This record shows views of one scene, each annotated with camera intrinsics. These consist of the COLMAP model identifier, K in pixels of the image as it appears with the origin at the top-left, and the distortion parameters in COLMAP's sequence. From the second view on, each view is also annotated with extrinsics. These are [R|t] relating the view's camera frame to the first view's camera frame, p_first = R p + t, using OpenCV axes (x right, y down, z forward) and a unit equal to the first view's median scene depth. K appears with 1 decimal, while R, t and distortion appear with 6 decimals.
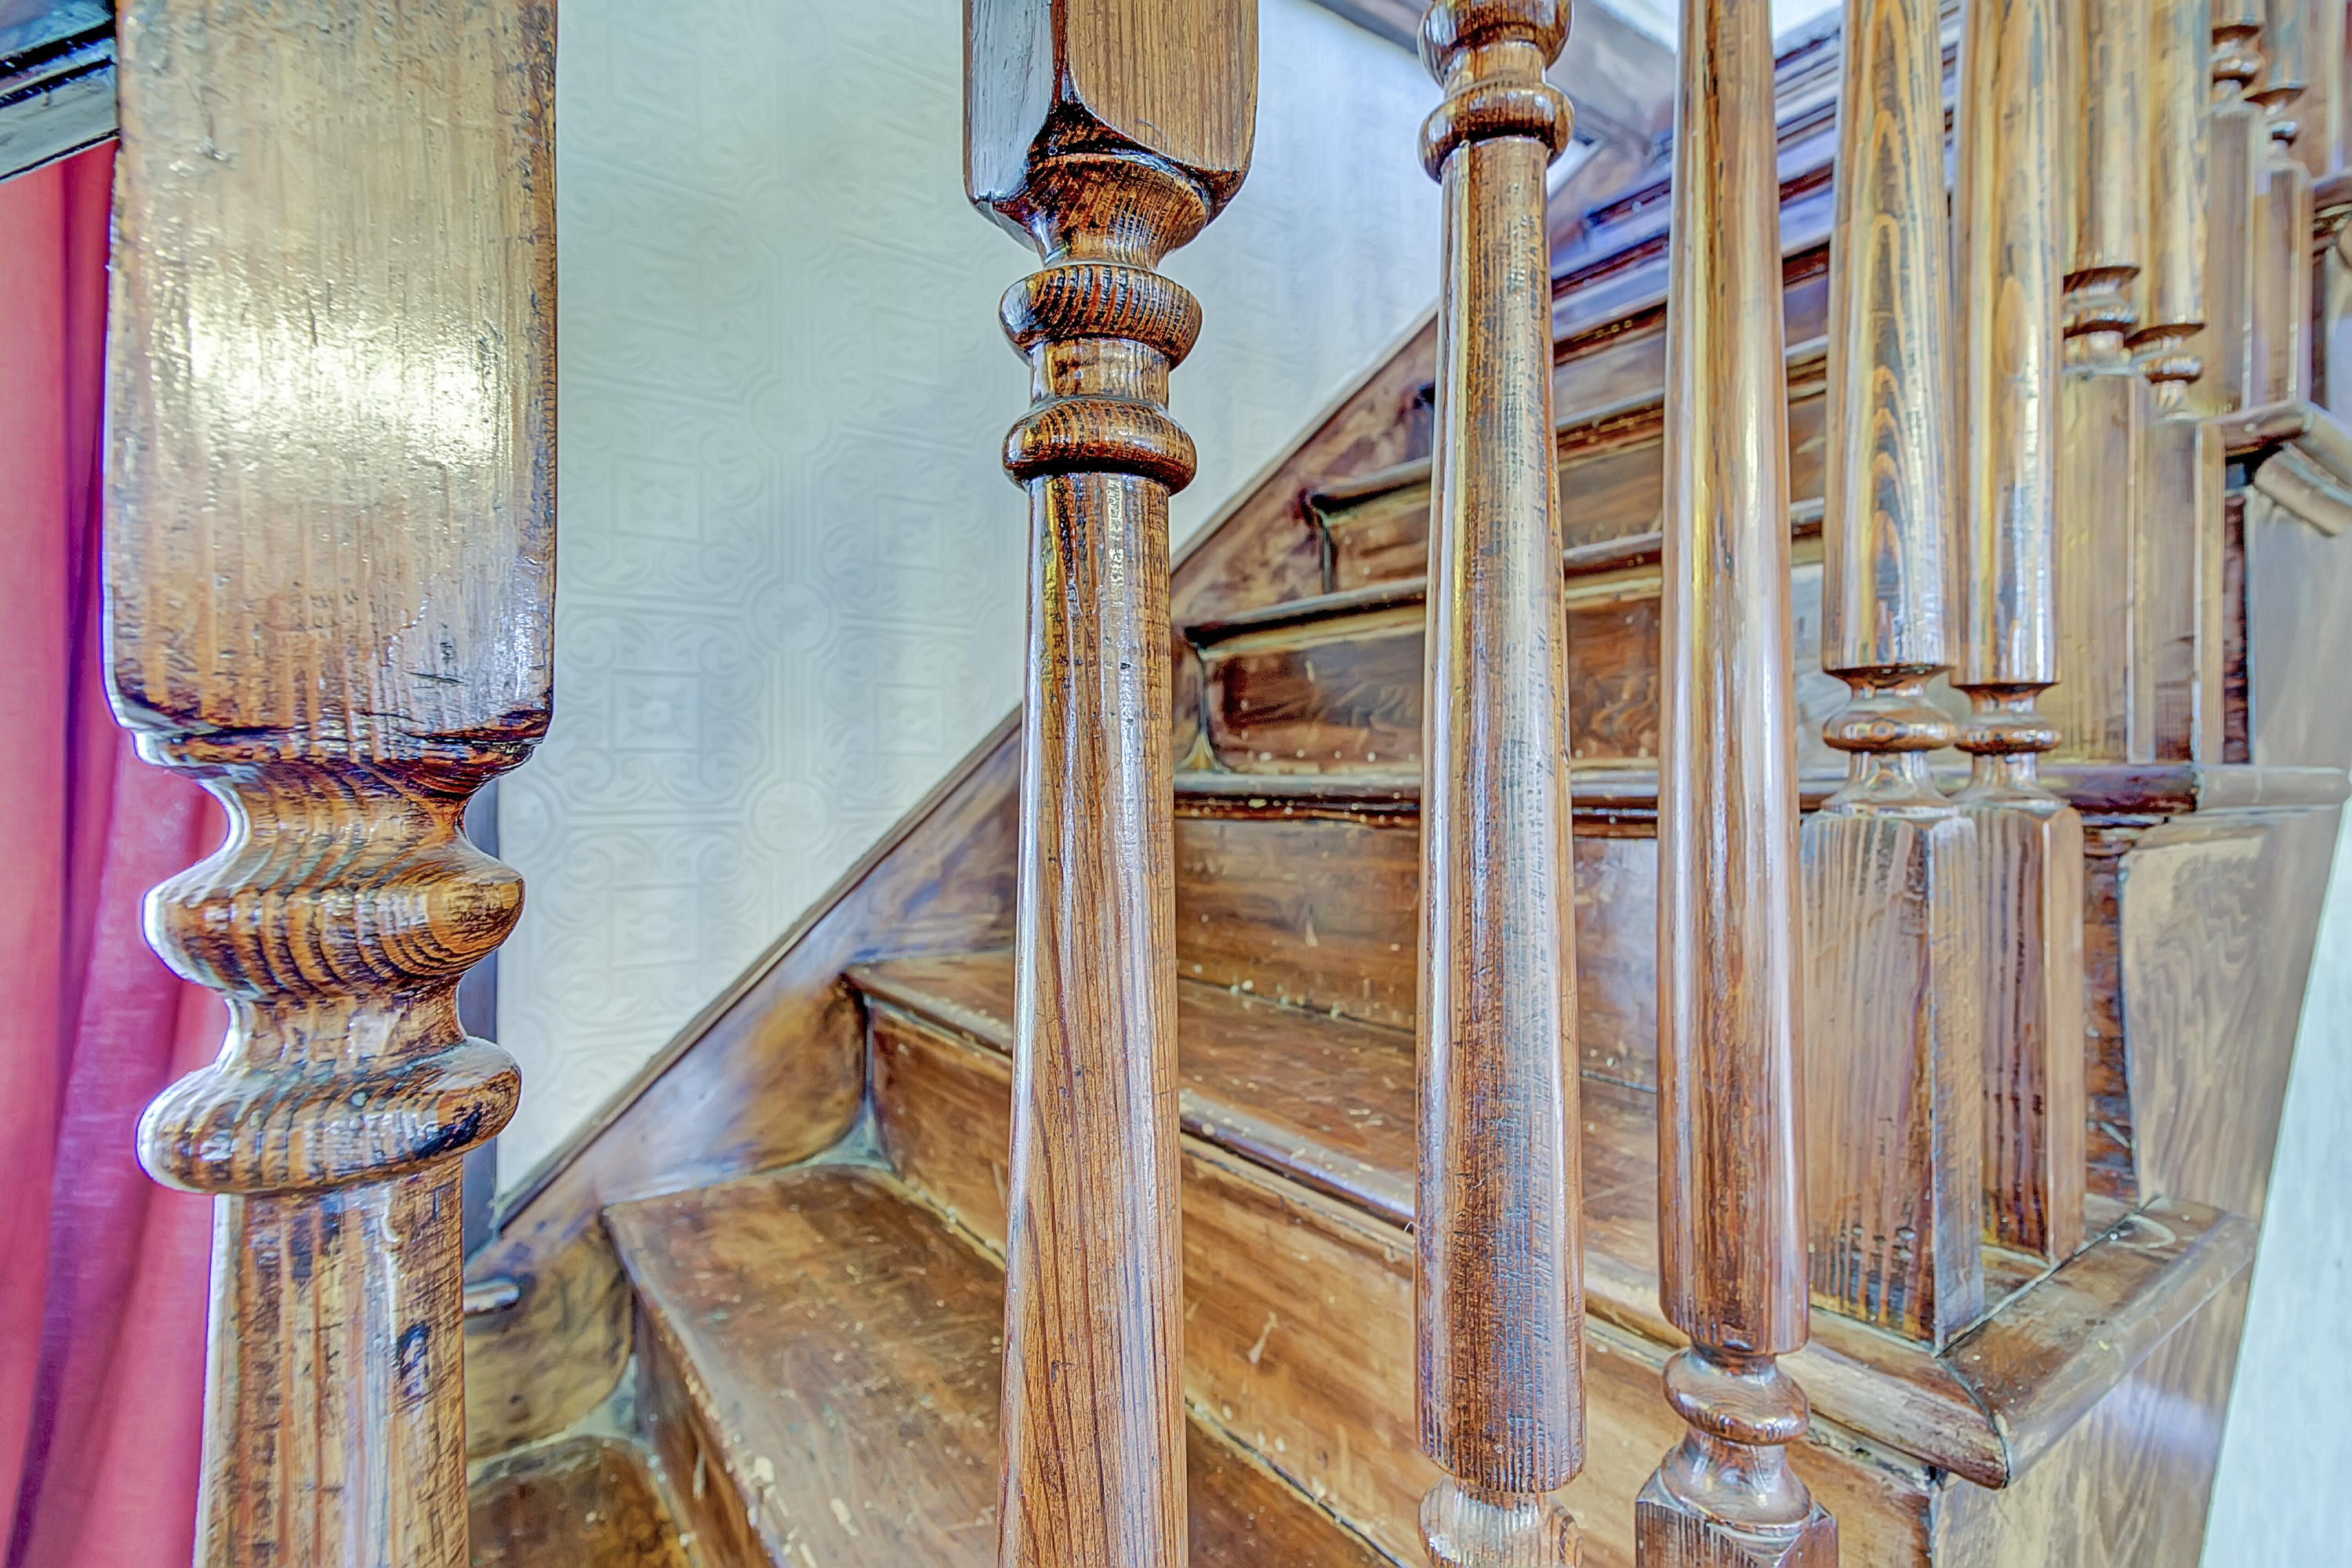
lens RADIAL K [[1133.5, 0, 1171.6], [0, 1133.5, 764.7], [0, 0, 1]] dist [0.006500, 0.002937]
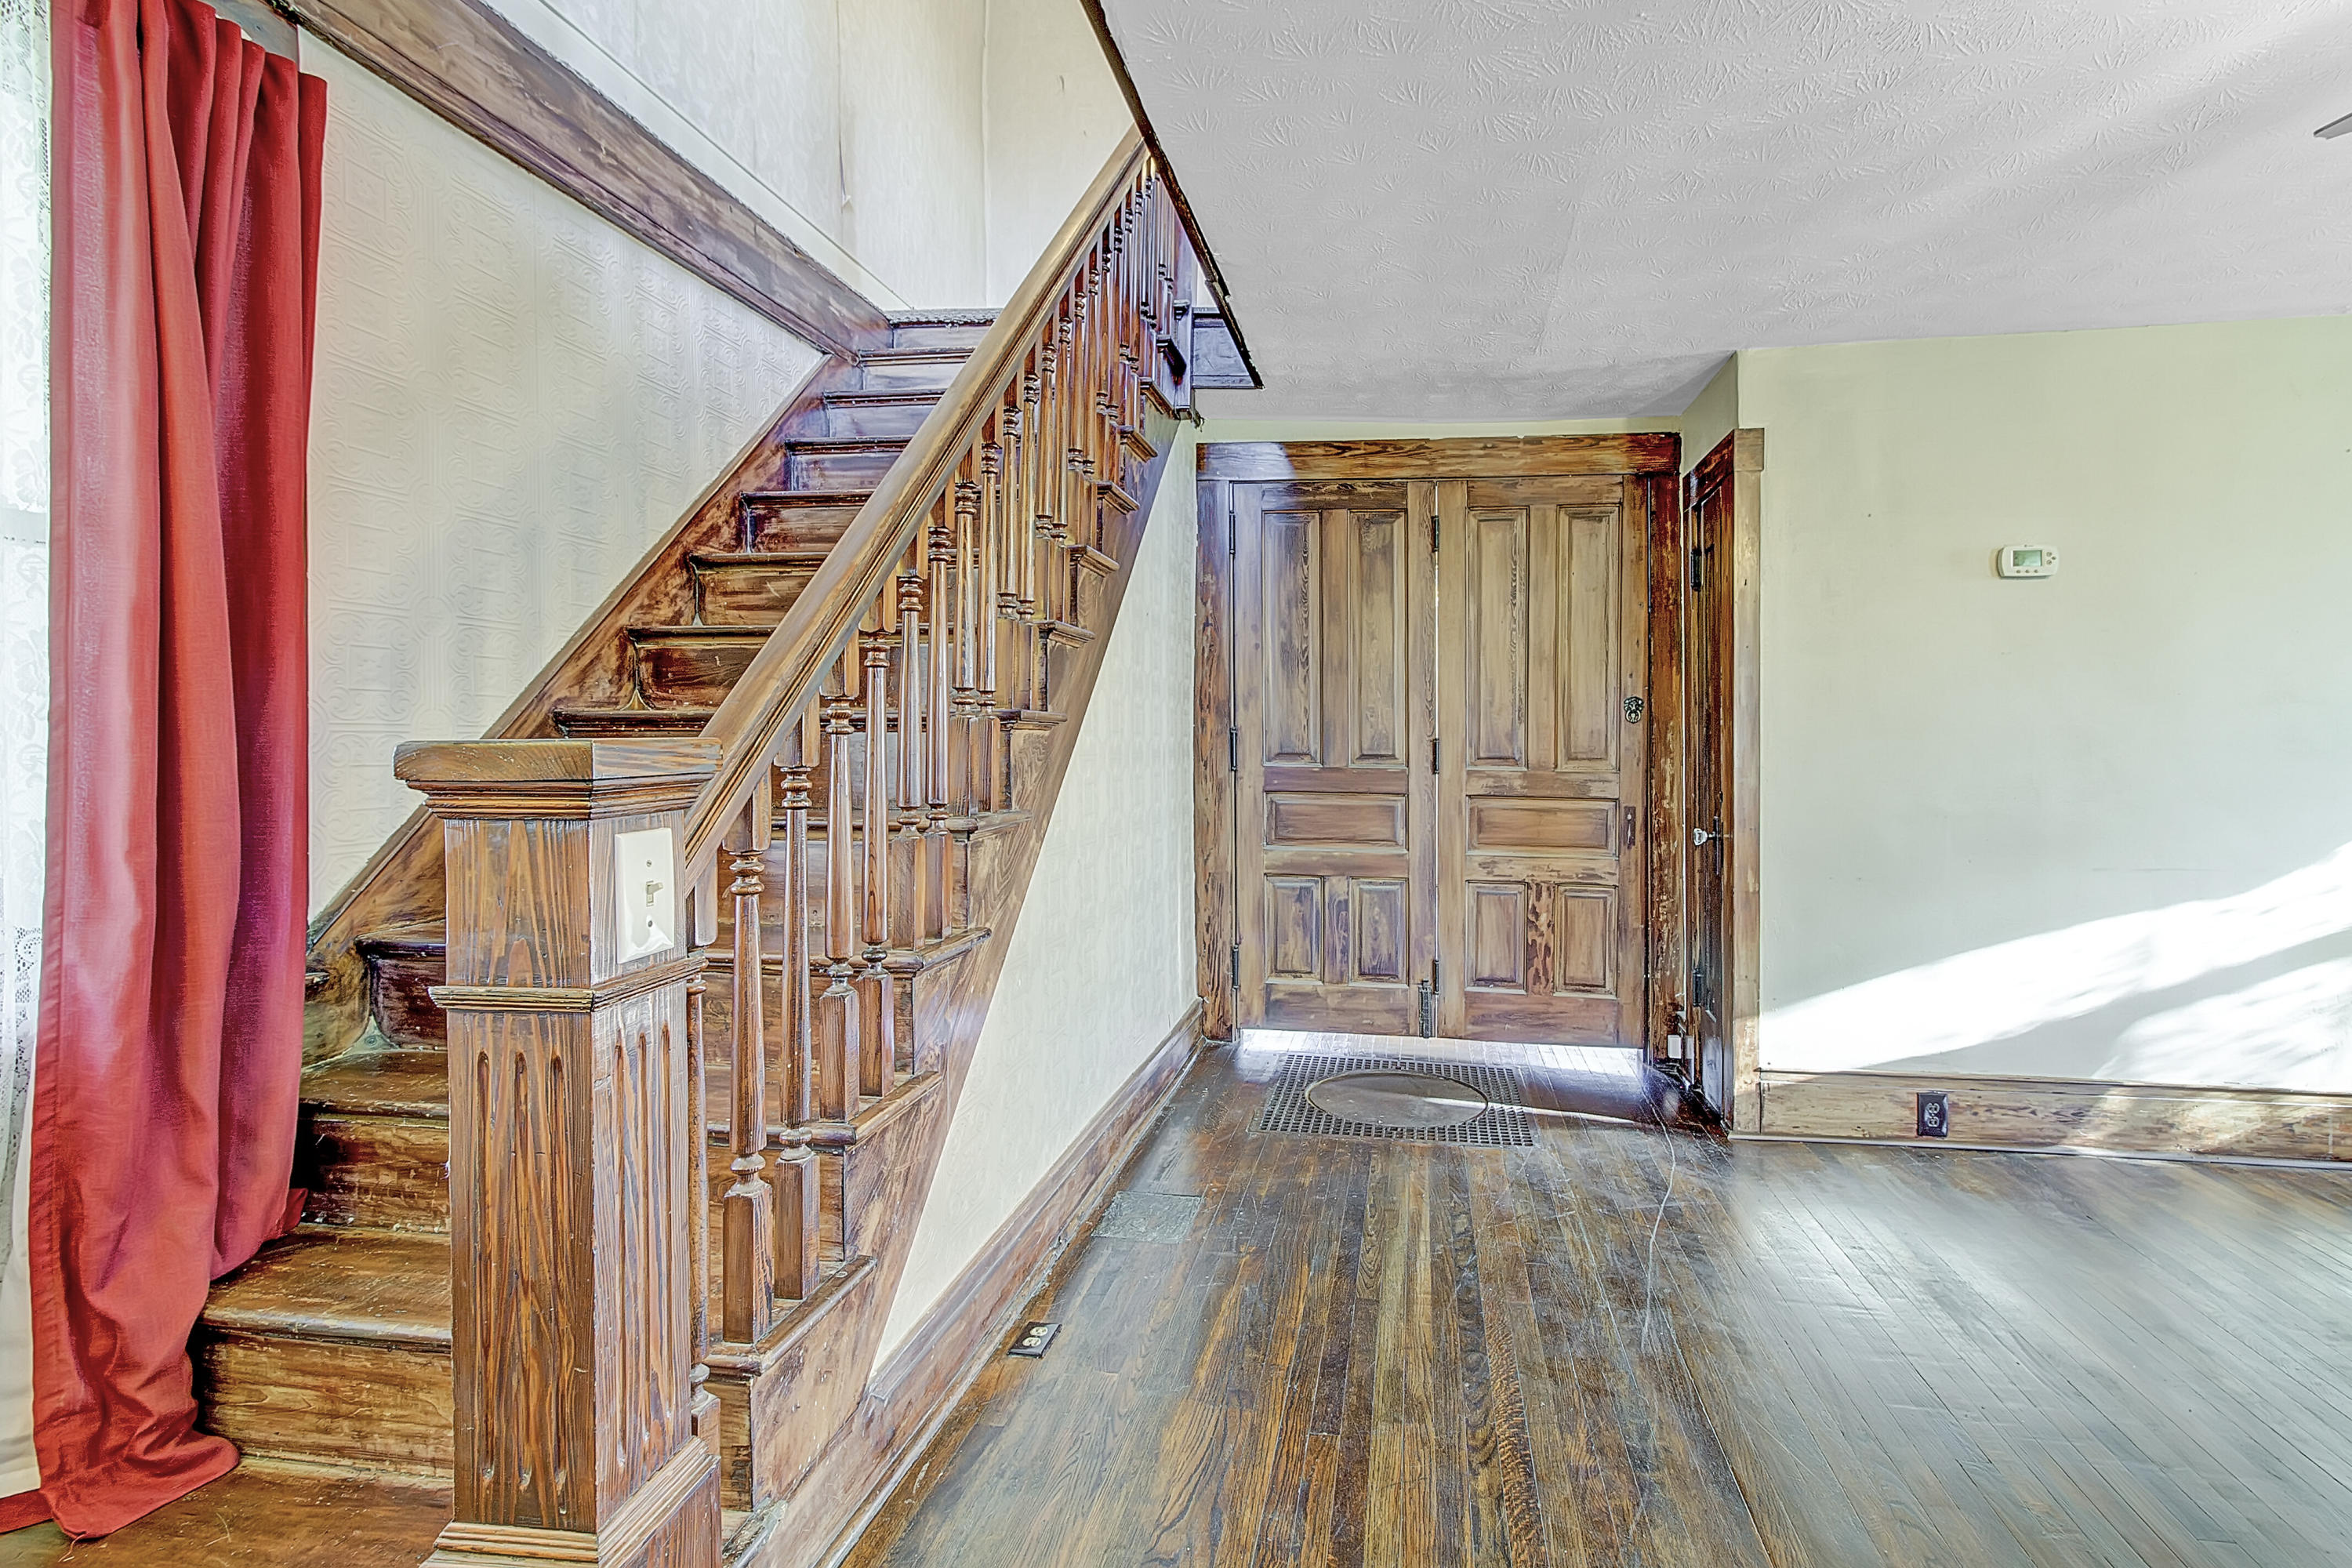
lens RADIAL K [[1133.5, 0, 1227.5], [0, 1133.5, 738.3], [0, 0, 1]] dist [0.006500, 0.002937]
pose [[0.714269, 0.004306, 0.699858, -0.558615], [-0.014459, 0.999858, 0.008605, 0.021049], [-0.699722, -0.016266, 0.714230, -0.929719]]
